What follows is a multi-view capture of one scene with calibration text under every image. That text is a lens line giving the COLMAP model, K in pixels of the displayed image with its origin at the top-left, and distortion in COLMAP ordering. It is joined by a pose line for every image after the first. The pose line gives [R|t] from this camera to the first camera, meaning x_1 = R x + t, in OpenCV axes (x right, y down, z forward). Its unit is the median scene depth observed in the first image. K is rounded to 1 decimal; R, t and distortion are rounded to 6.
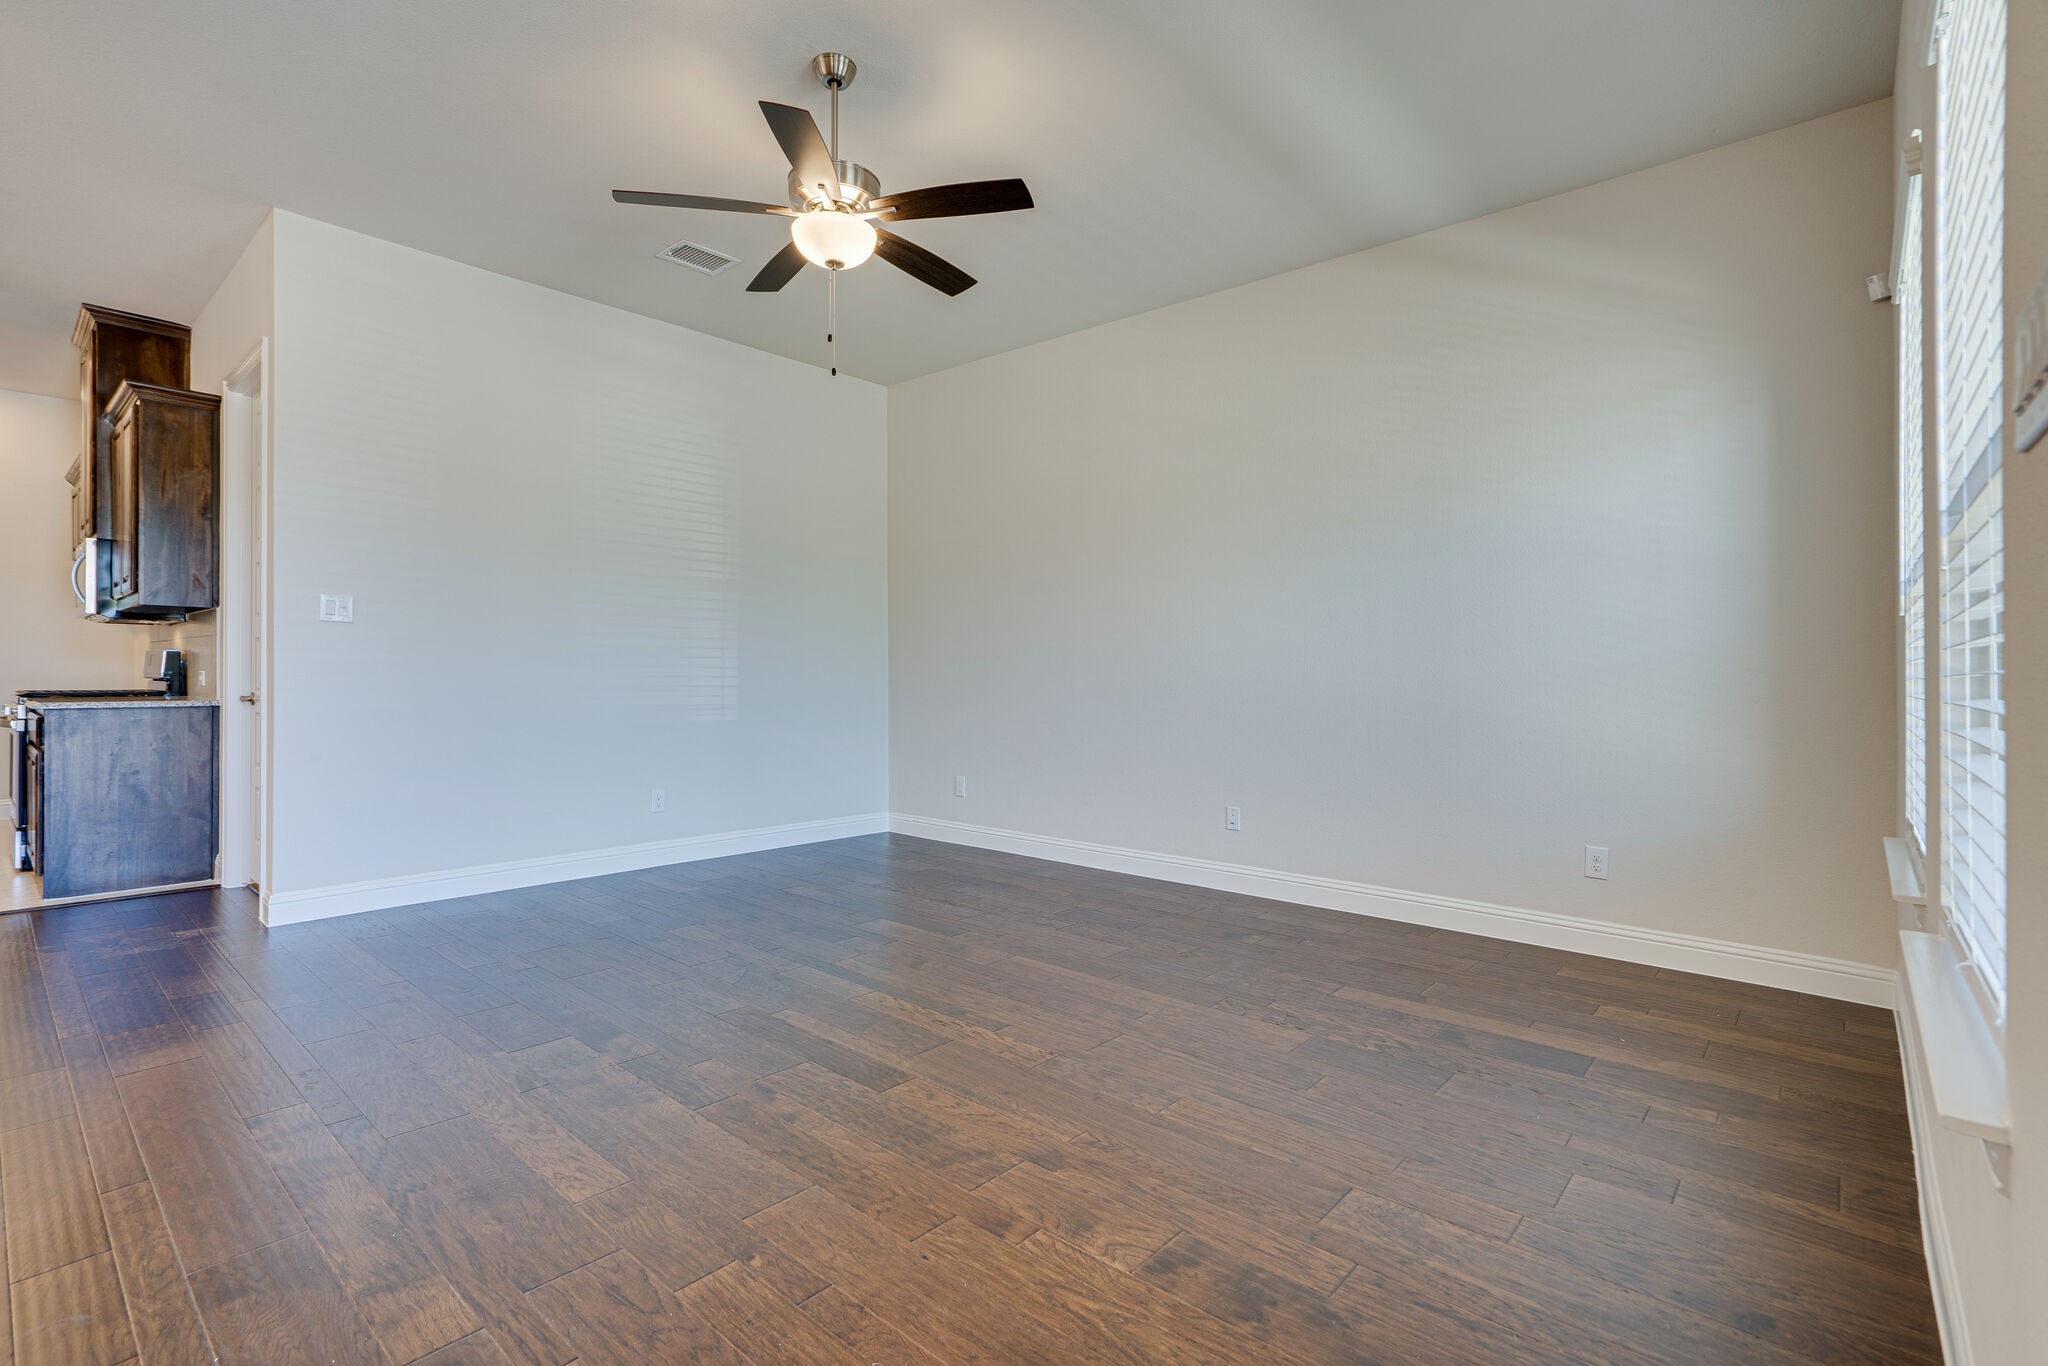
lens RADIAL K [[971.1, 0, 1021.0], [0, 971.1, 678.2], [0, 0, 1]] dist [-0.003976, 0.000230]
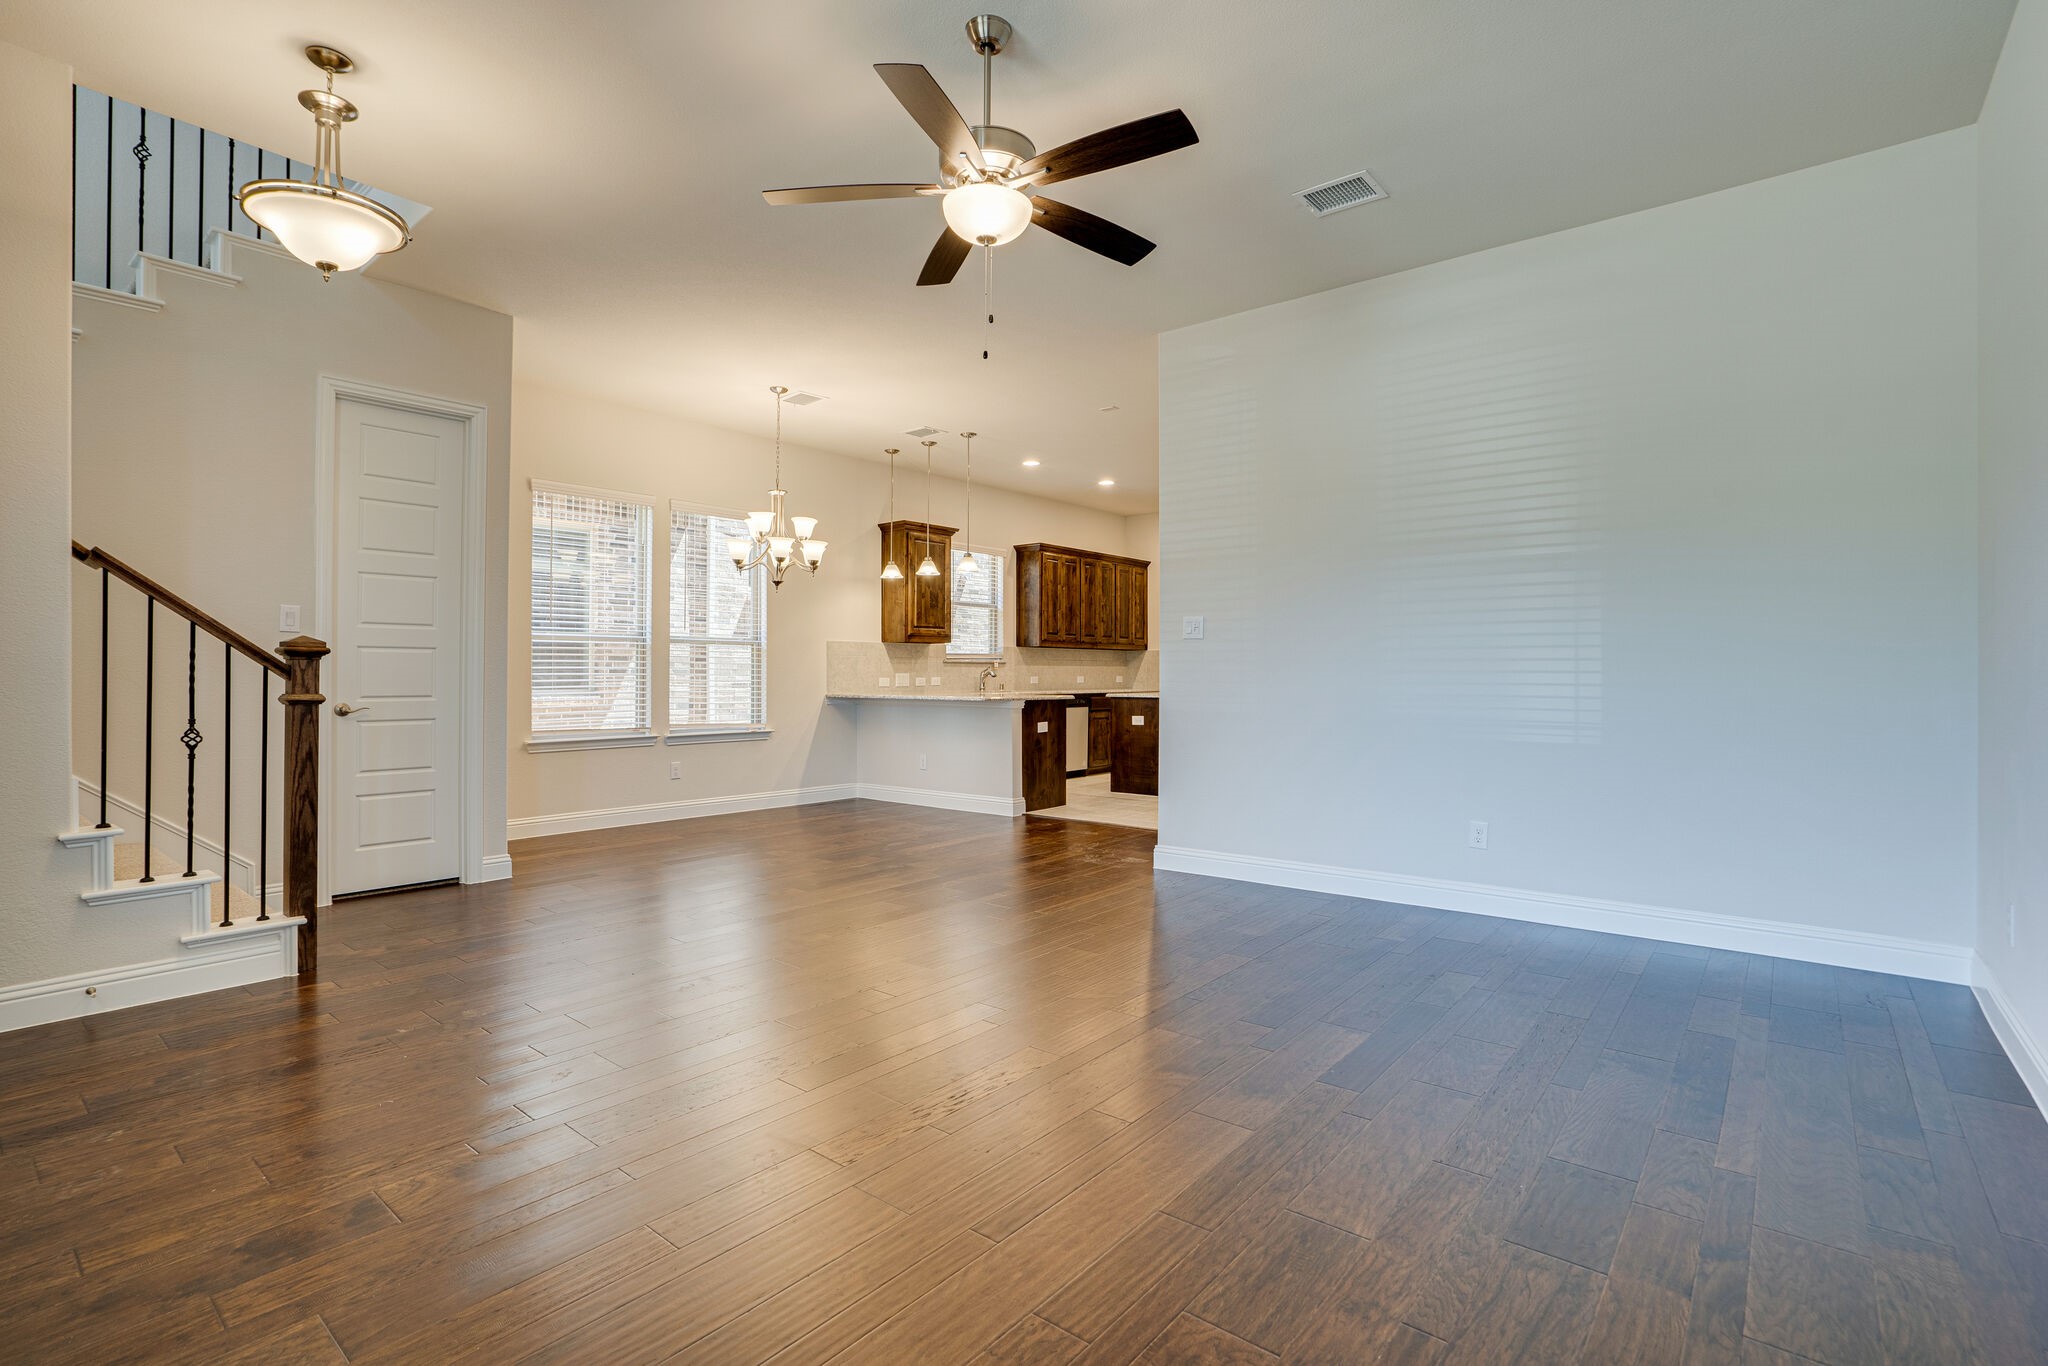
lens RADIAL K [[971.1, 0, 1021.0], [0, 971.1, 678.2], [0, 0, 1]] dist [-0.003976, 0.000230]
pose [[0.012703, 0.000097, -0.999919, 0.793087], [-0.002439, 0.999997, 0.000066, -0.009375], [0.999916, 0.002438, 0.012704, 1.082018]]
